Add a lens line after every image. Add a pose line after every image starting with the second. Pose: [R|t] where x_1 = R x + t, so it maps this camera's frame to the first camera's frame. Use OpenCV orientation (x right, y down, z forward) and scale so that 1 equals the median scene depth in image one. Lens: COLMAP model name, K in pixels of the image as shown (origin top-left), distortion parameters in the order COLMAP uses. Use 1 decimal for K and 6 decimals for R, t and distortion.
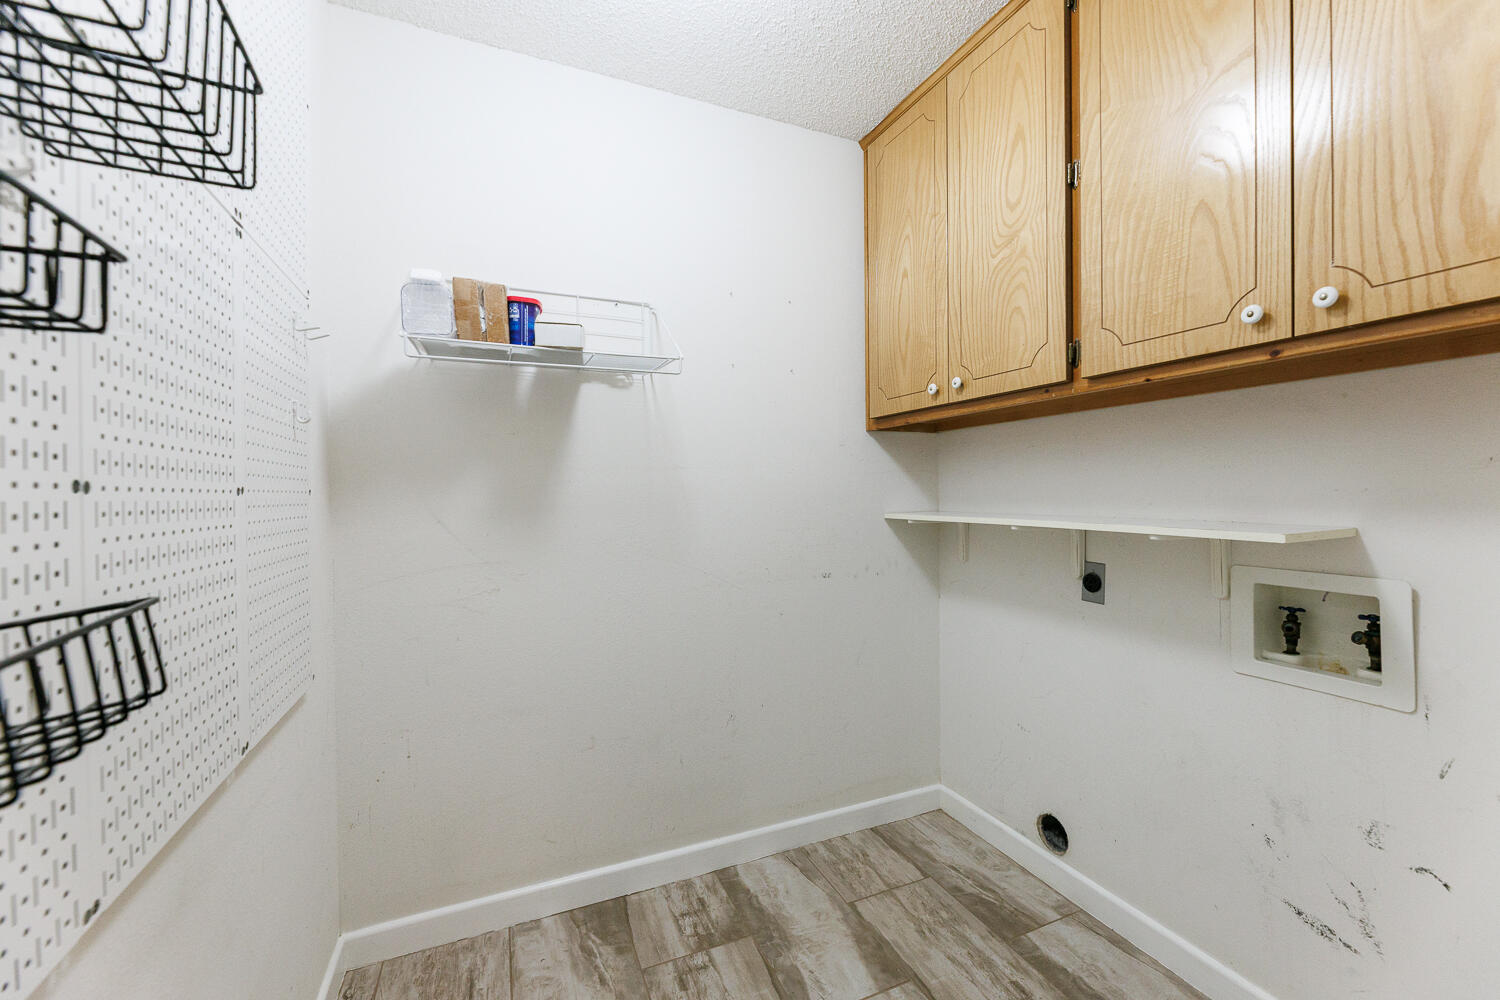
lens RADIAL K [[611.9, 0, 752.0], [0, 611.9, 496.6], [0, 0, 1]] dist [-0.000724, 0.000156]
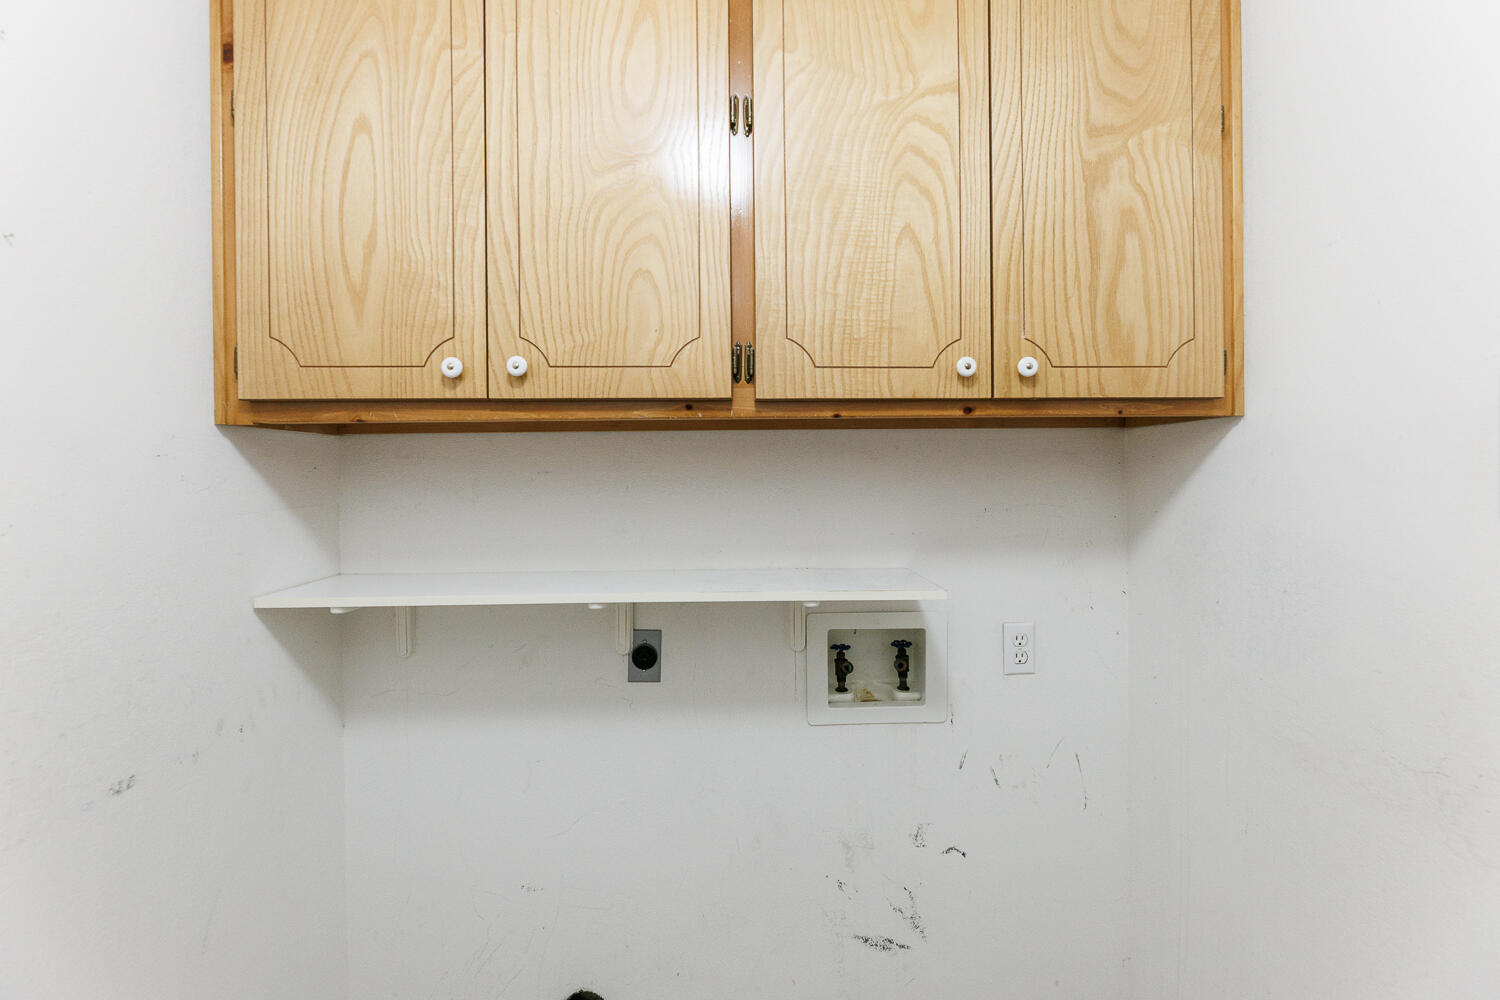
lens RADIAL K [[611.9, 0, 750.0], [0, 611.9, 491.9], [0, 0, 1]] dist [-0.000724, 0.000156]
pose [[0.369906, -0.002294, 0.929066, -0.137154], [0.012373, 0.999920, -0.002457, -0.078766], [-0.928987, 0.012404, 0.369905, 0.717105]]
